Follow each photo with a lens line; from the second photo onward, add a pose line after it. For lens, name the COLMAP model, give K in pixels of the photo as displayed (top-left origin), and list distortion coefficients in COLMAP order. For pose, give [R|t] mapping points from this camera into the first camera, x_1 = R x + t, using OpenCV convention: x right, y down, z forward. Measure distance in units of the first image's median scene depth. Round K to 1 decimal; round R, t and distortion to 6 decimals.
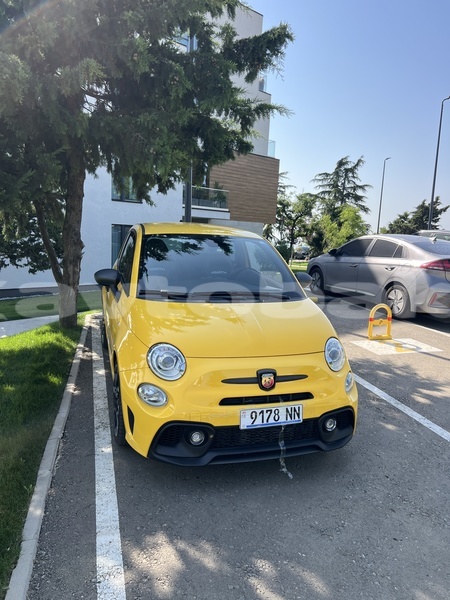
lens RADIAL K [[448.8, 0, 231.3], [0, 448.8, 297.5], [0, 0, 1]] dist [0.046851, -0.052482]
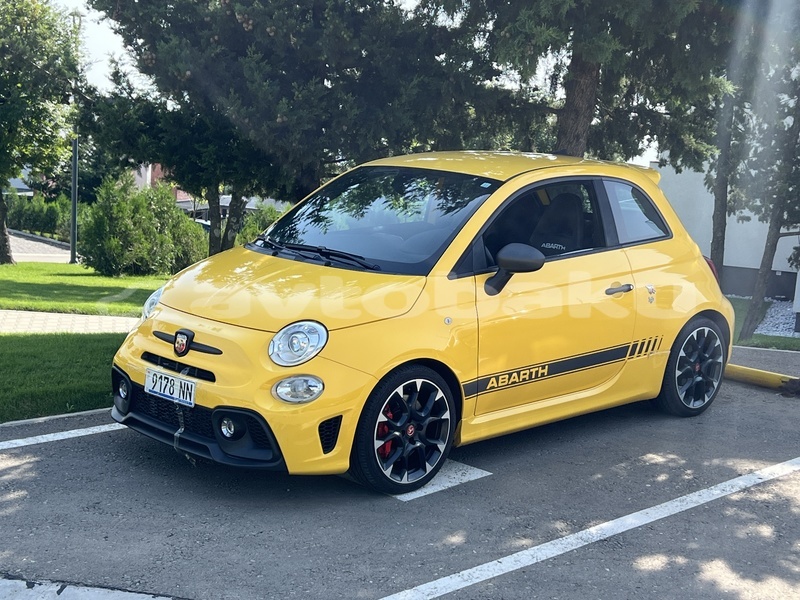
lens RADIAL K [[1193.2, 0, 418.2], [0, 1193.2, 298.9], [0, 0, 1]] dist [0.078357, -0.030820]
pose [[0.451409, 0.102667, -0.886391, 1.137544], [-0.172782, 0.984616, 0.026052, -0.007218], [0.875429, 0.141392, 0.462203, 0.218070]]
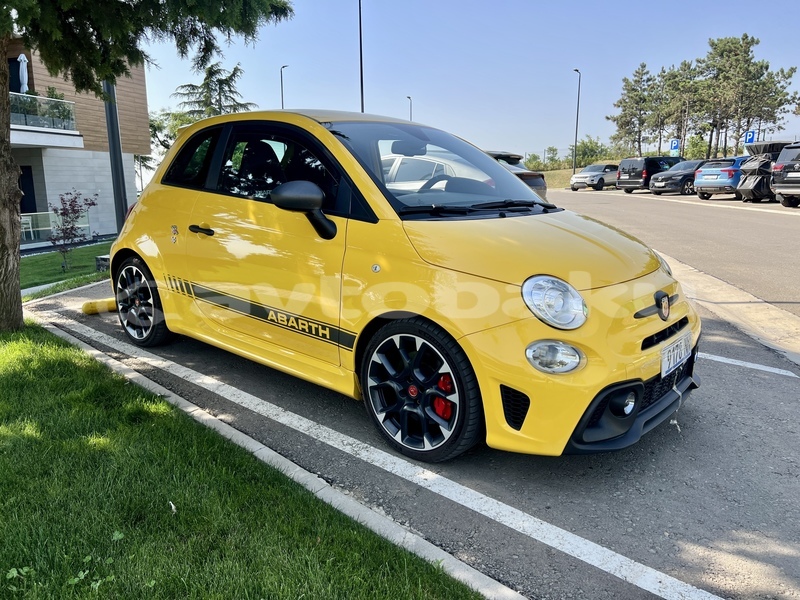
lens RADIAL K [[598.4, 0, 401.8], [0, 598.4, 293.0], [0, 0, 1]] dist [0.046851, -0.052482]
pose [[0.852026, -0.142904, 0.503616, -0.414222], [0.114187, 0.989588, 0.087617, 0.017316], [-0.510894, -0.017145, 0.859473, 0.214819]]
